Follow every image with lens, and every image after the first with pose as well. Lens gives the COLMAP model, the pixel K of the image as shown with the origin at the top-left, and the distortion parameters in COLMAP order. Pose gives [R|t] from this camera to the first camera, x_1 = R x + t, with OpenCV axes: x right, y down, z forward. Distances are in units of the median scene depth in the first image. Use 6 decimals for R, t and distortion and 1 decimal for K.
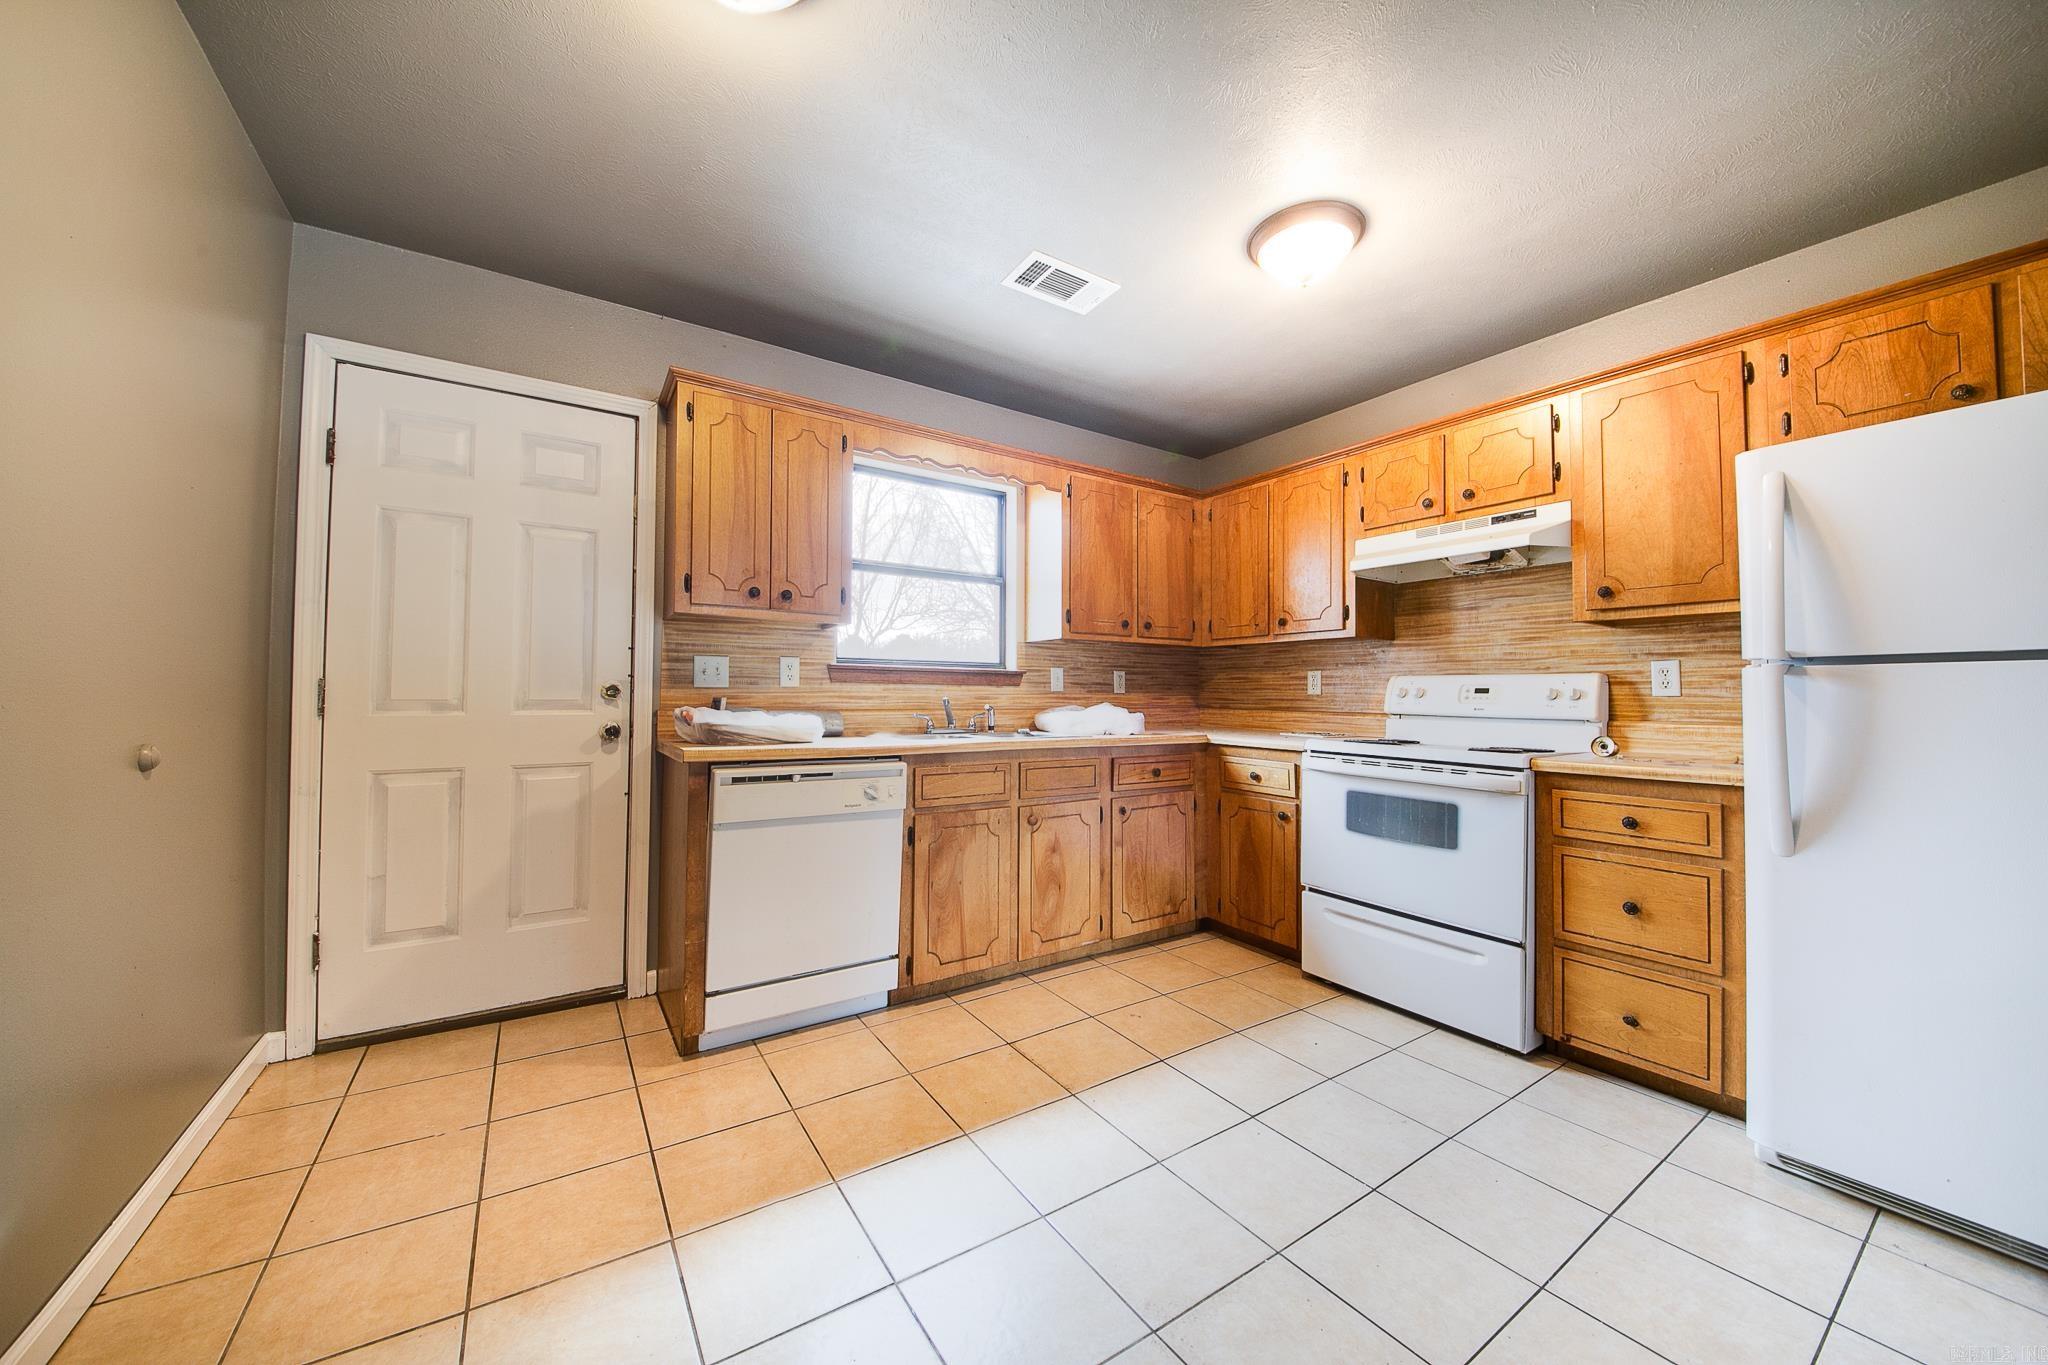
lens RADIAL K [[723.1, 0, 1020.4], [0, 723.1, 675.0], [0, 0, 1]] dist [0.016016, -0.012144]
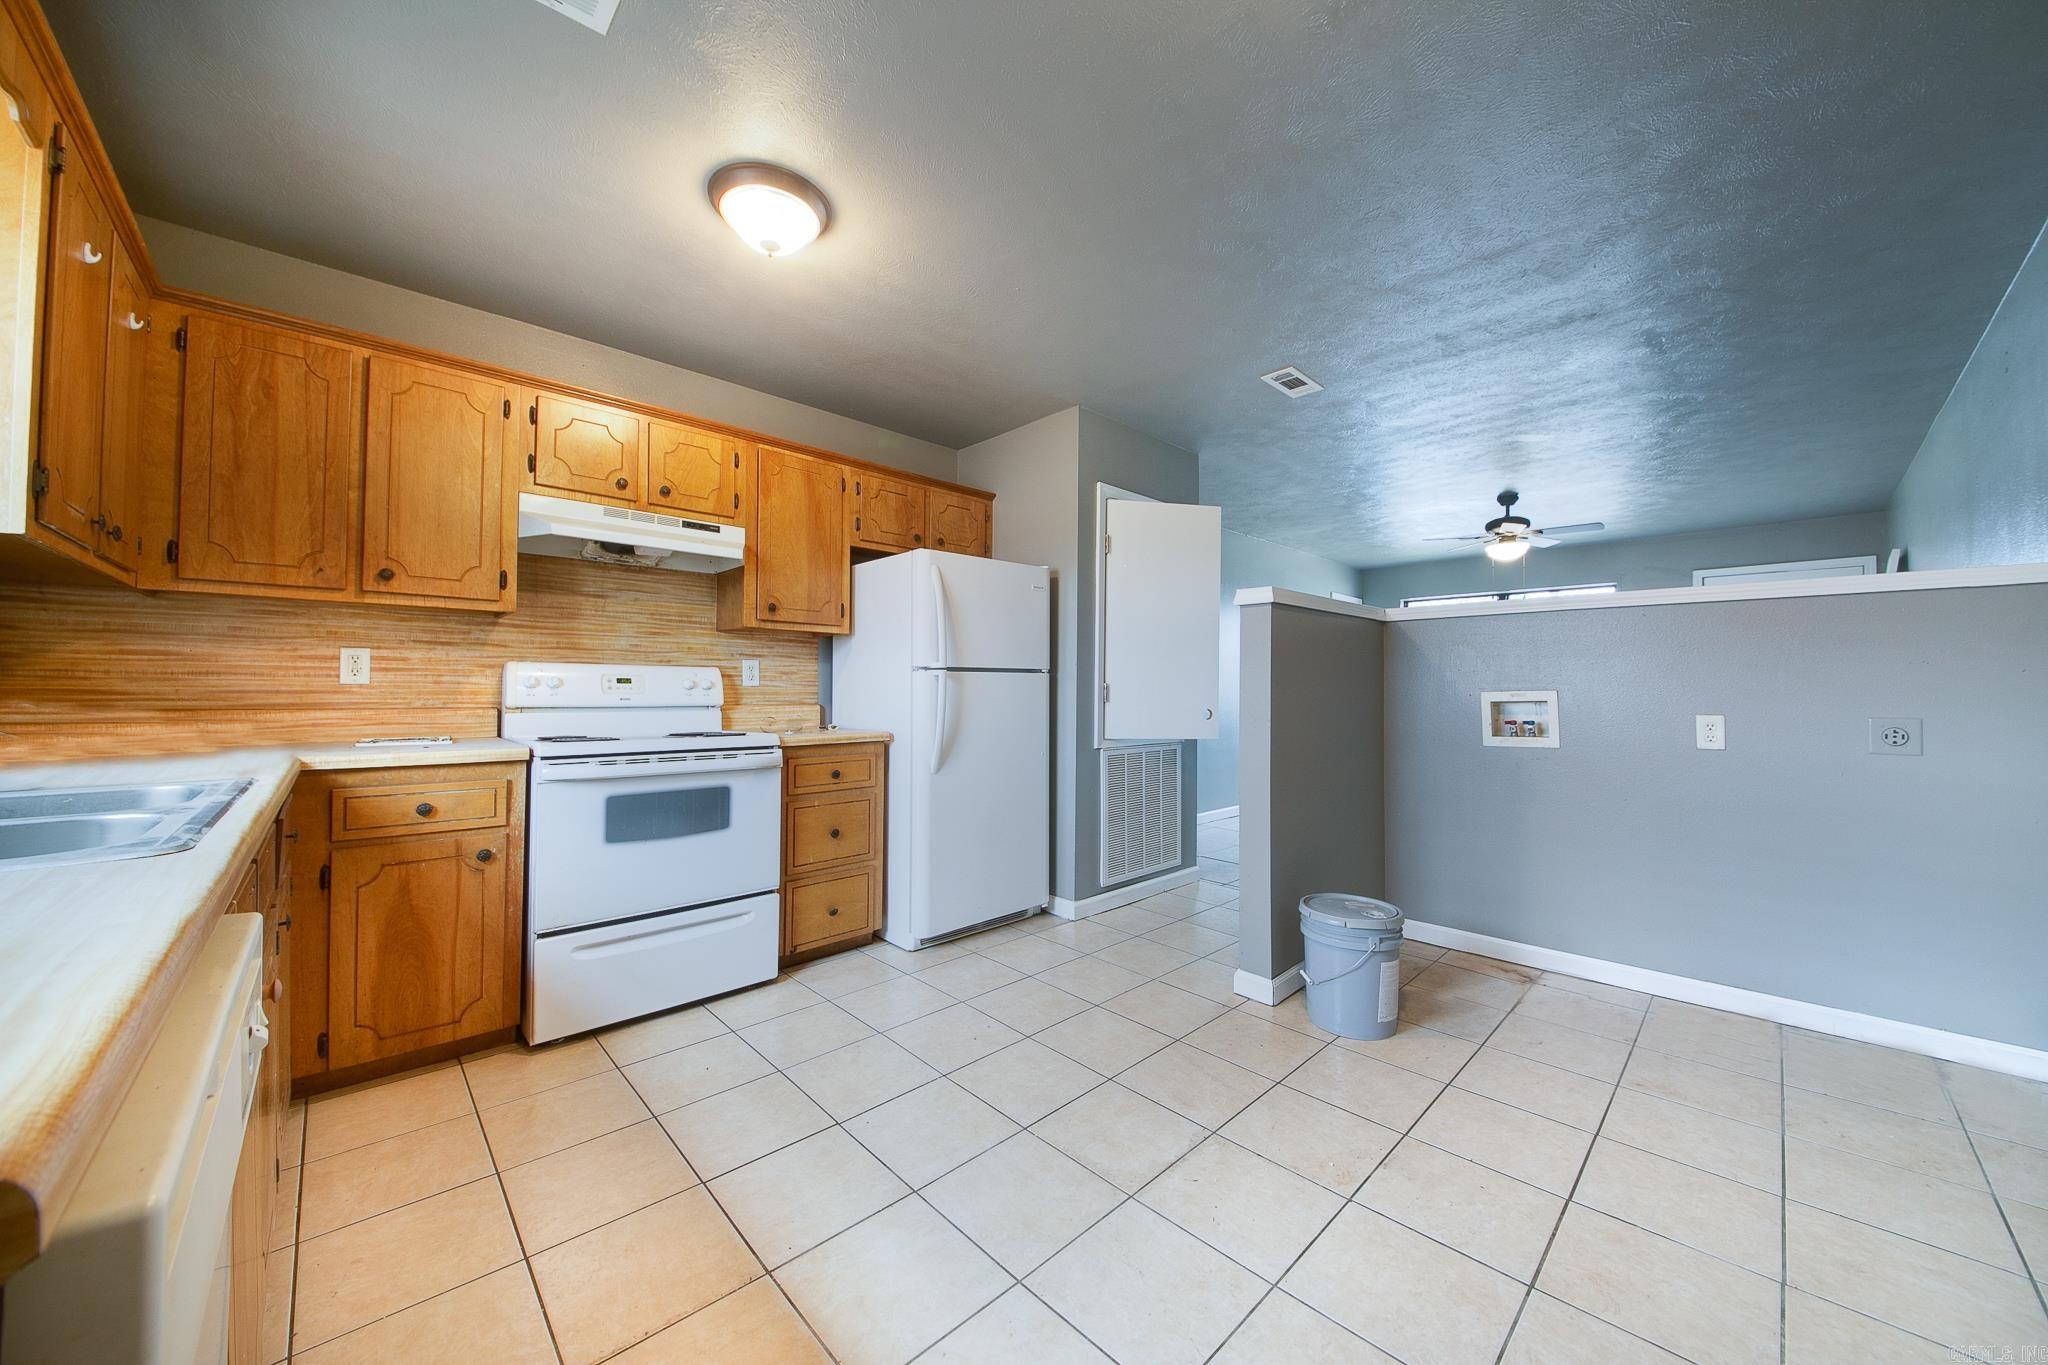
lens RADIAL K [[723.1, 0, 1020.4], [0, 723.1, 675.0], [0, 0, 1]] dist [0.016016, -0.012144]
pose [[-0.175551, 0.010801, 0.984411, -0.470716], [-0.032496, 0.999331, -0.016759, 0.012970], [-0.983934, -0.034931, -0.175082, 0.655984]]
